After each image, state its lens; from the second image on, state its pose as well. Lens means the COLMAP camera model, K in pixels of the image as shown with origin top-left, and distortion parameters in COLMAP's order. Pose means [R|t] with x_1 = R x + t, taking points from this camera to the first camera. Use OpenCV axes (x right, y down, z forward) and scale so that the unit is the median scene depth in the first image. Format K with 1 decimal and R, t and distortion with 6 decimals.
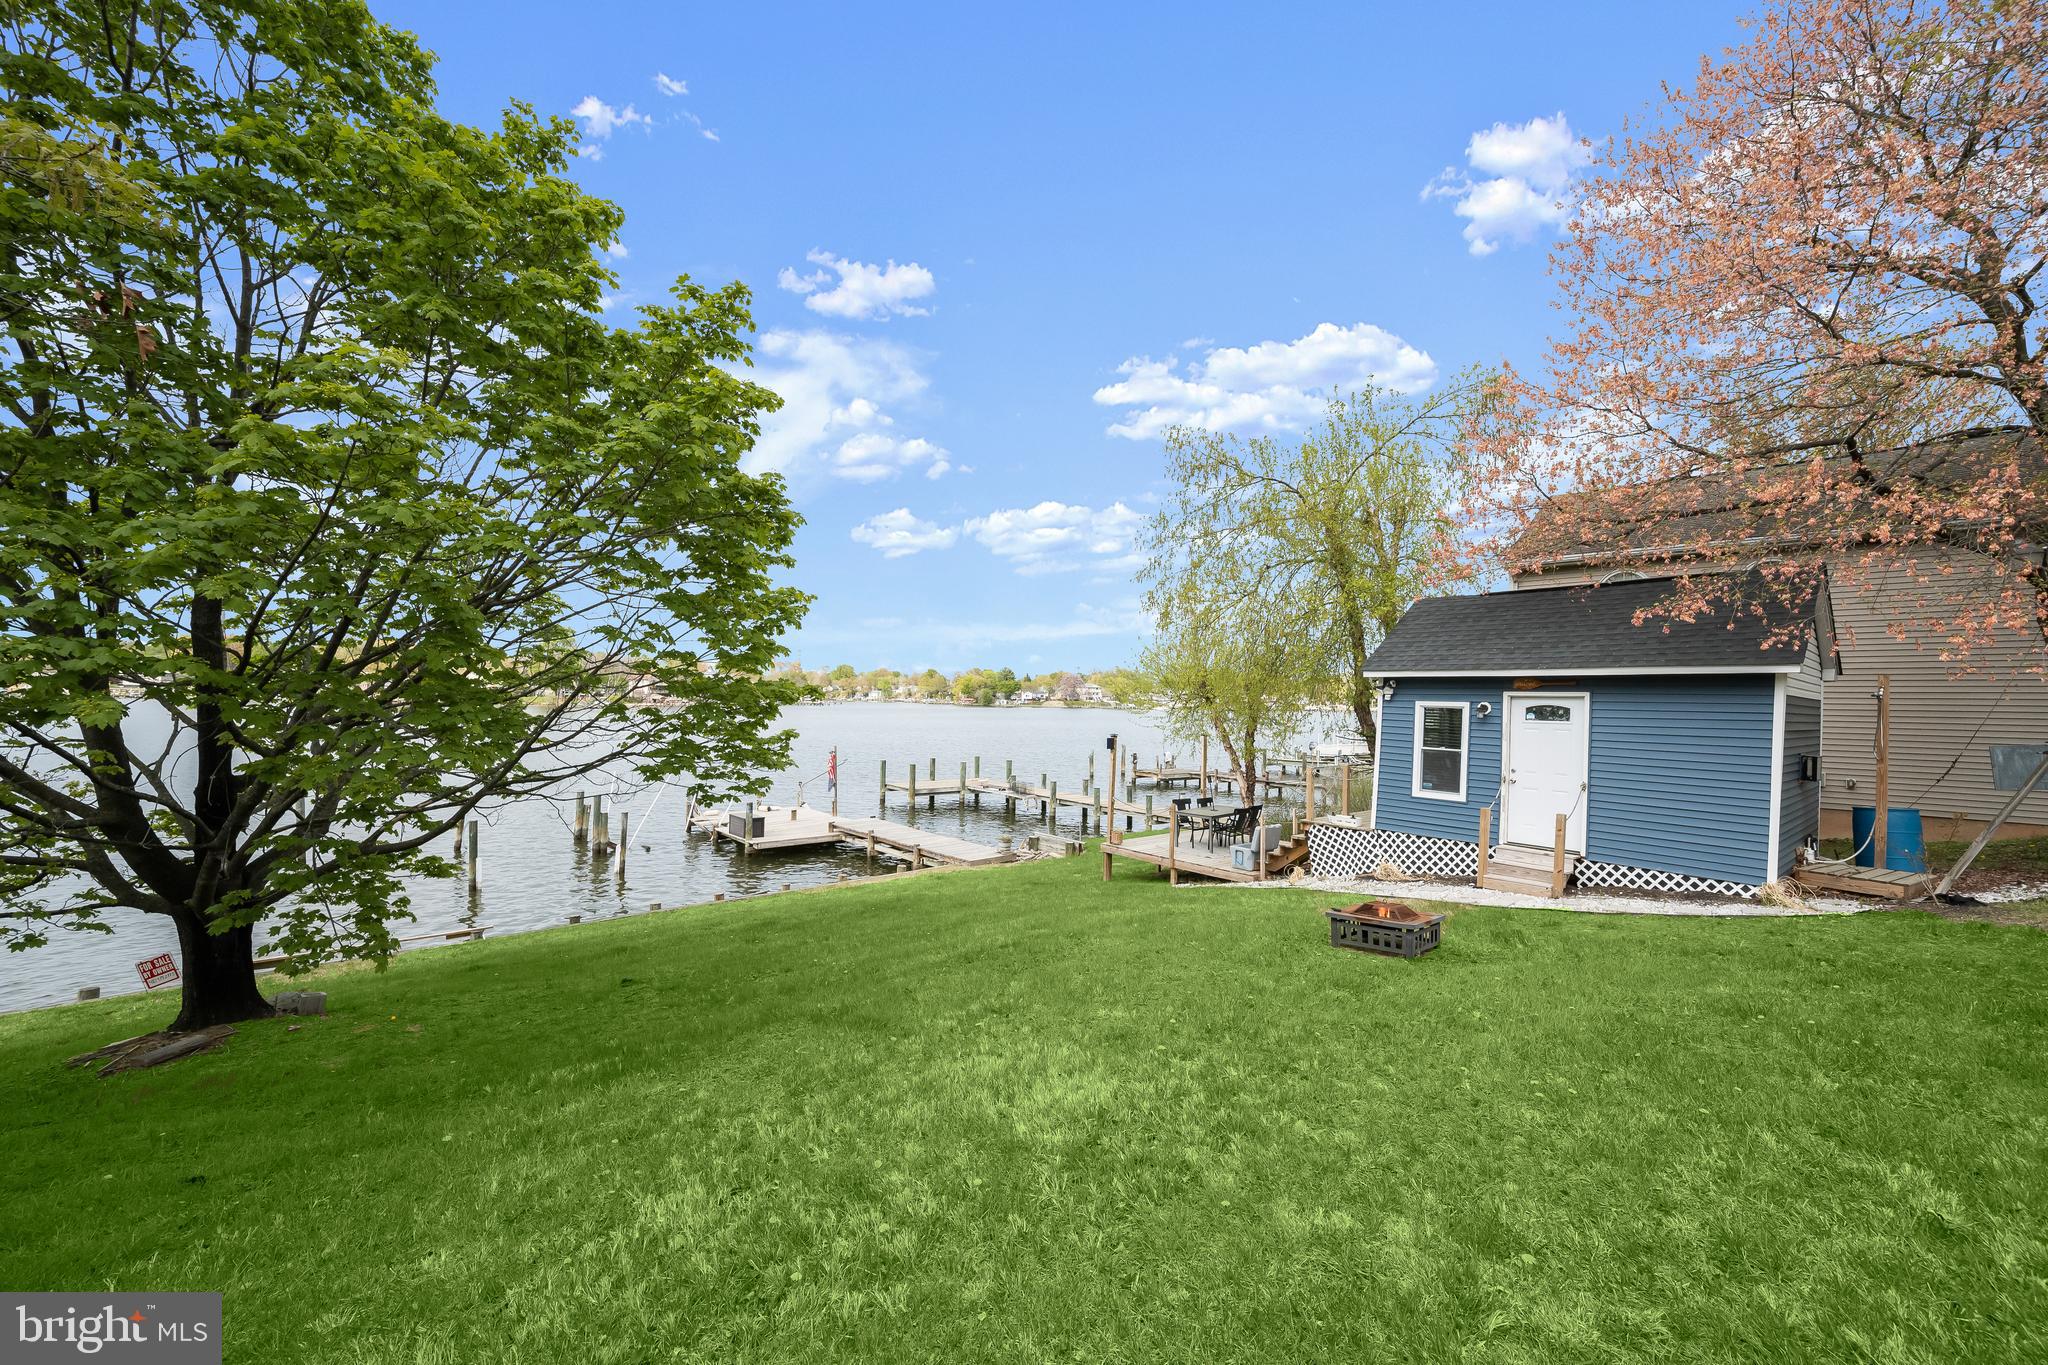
lens RADIAL K [[793.2, 0, 1028.7], [0, 793.2, 692.1], [0, 0, 1]] dist [-0.002450, -0.000276]
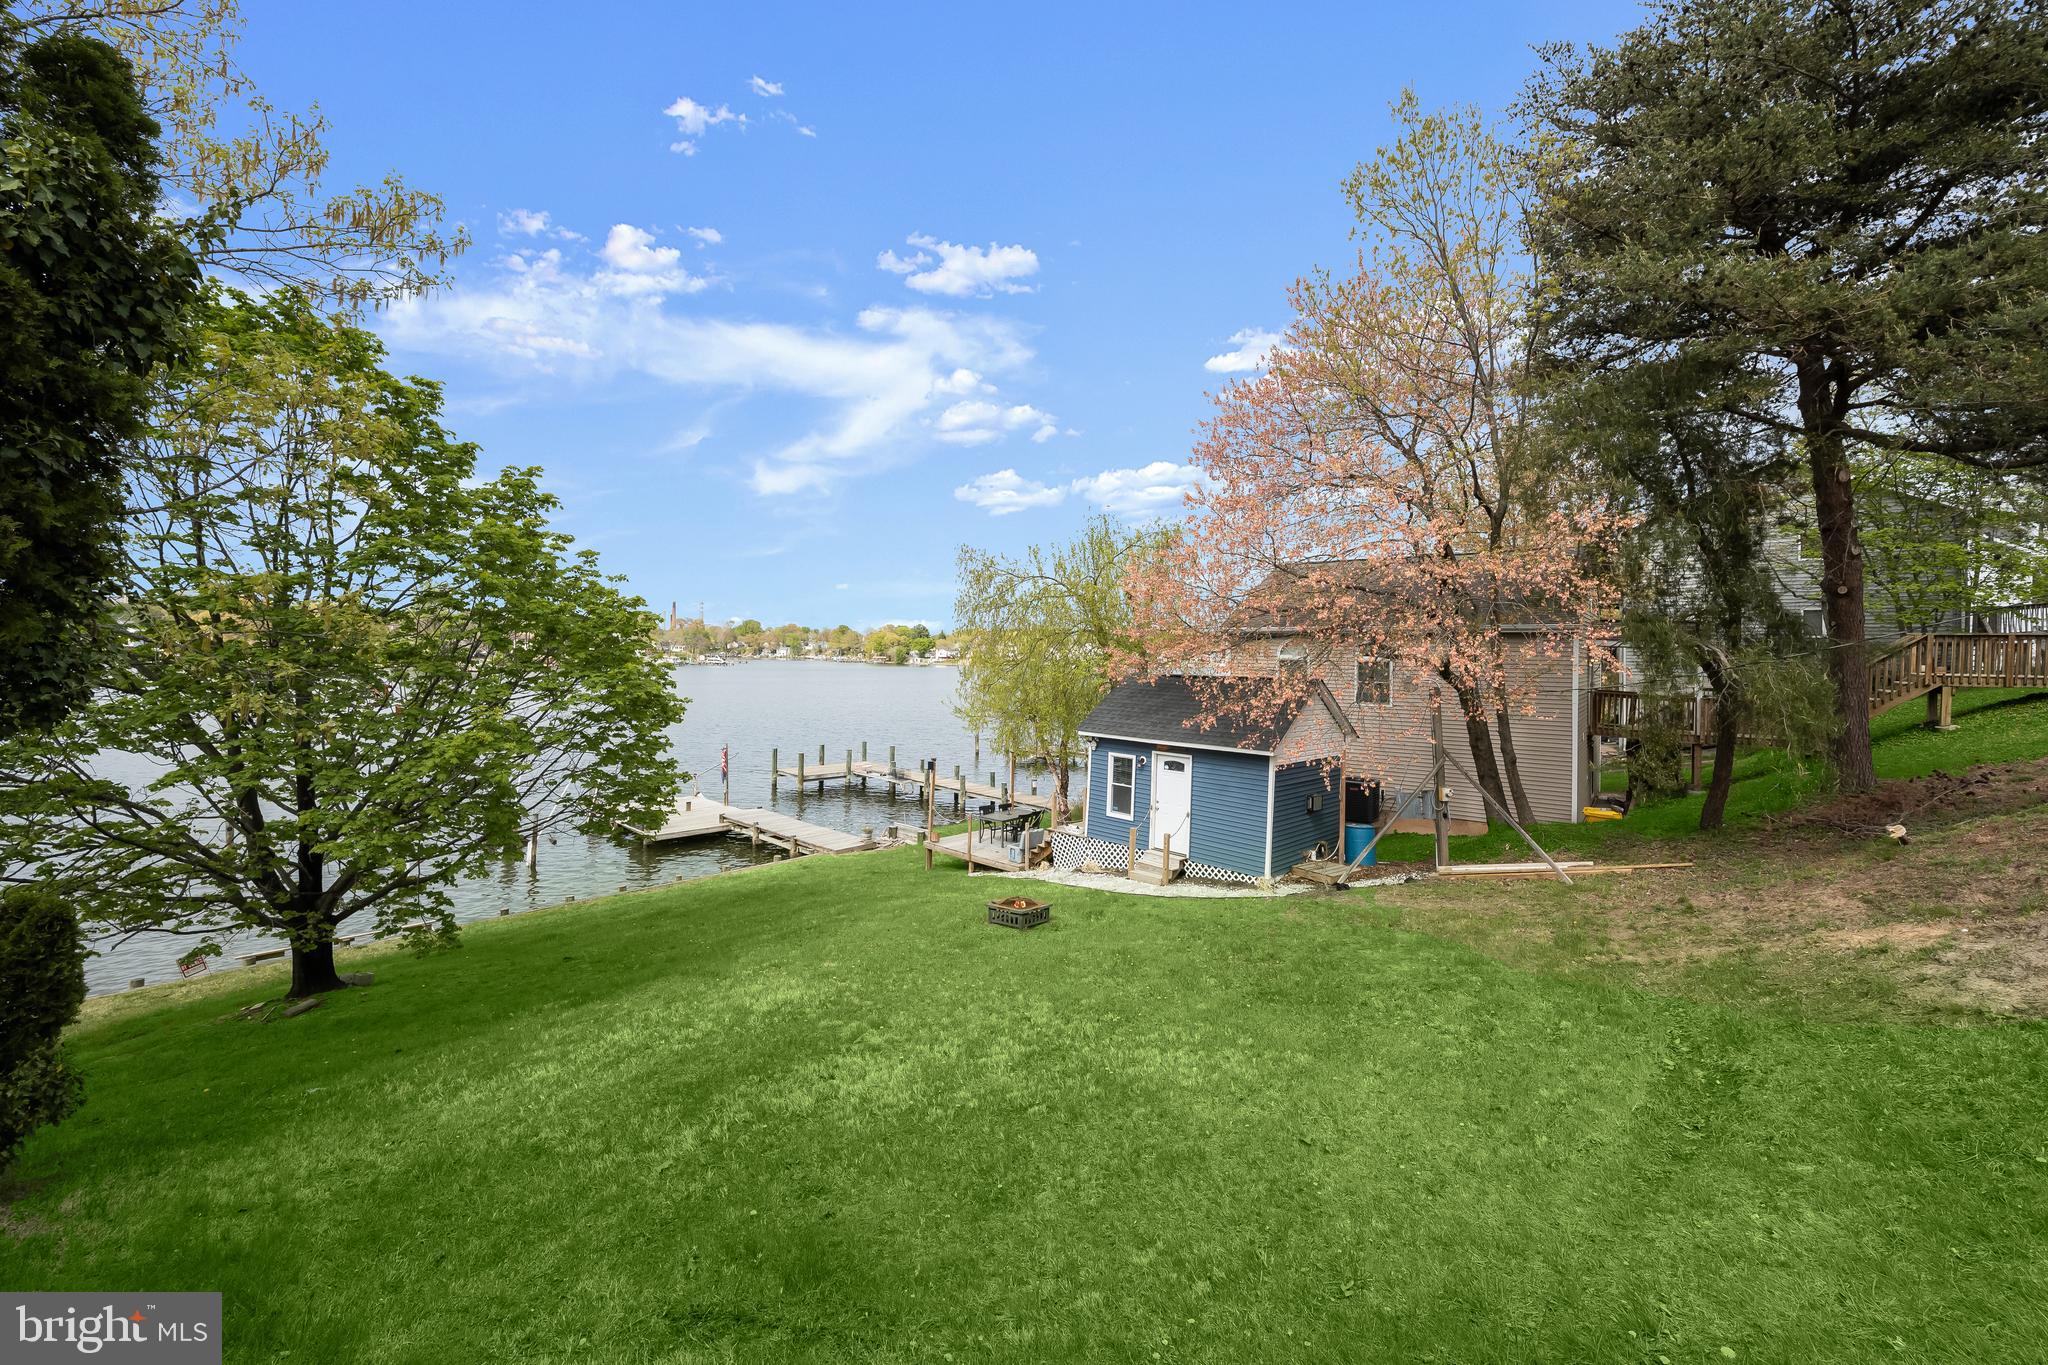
lens RADIAL K [[815.6, 0, 1028.8], [0, 815.6, 647.7], [0, 0, 1]] dist [-0.003259, -0.000287]
pose [[0.995047, -0.001367, 0.099399, 0.186369], [0.001131, 0.999996, 0.002434, -0.192784], [-0.099402, -0.002310, 0.995045, -0.528540]]
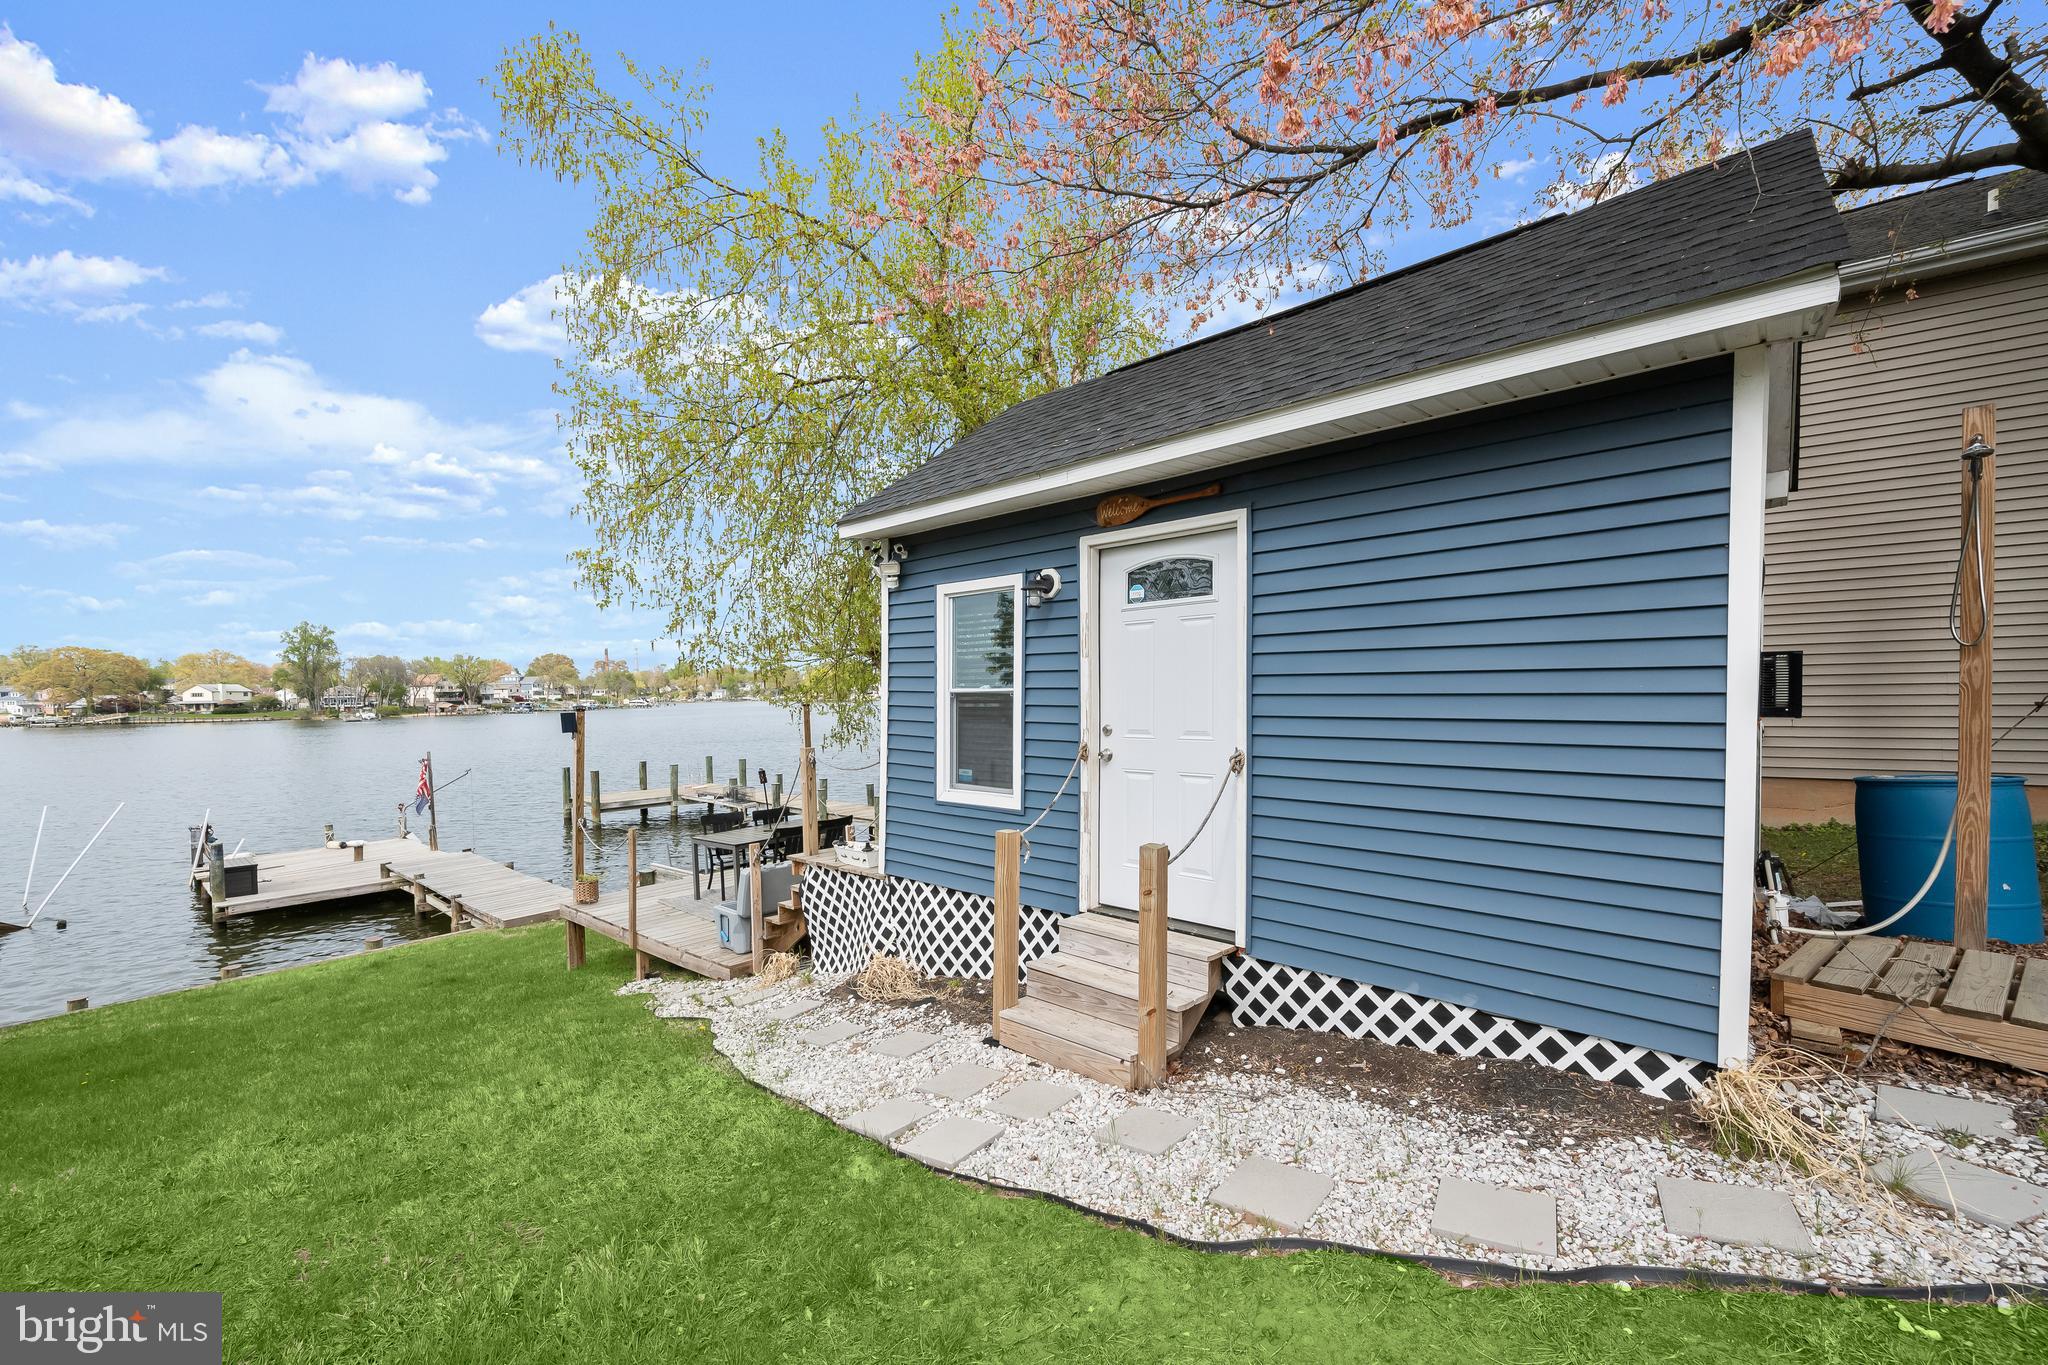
lens RADIAL K [[825.8, 0, 1016.2], [0, 825.8, 705.8], [0, 0, 1]] dist [0.000266, -0.000368]
pose [[0.988945, -0.040484, 0.142652, 0.468851], [0.036588, 0.998885, 0.029833, 0.067061], [-0.143700, -0.024284, 0.989323, 0.544551]]
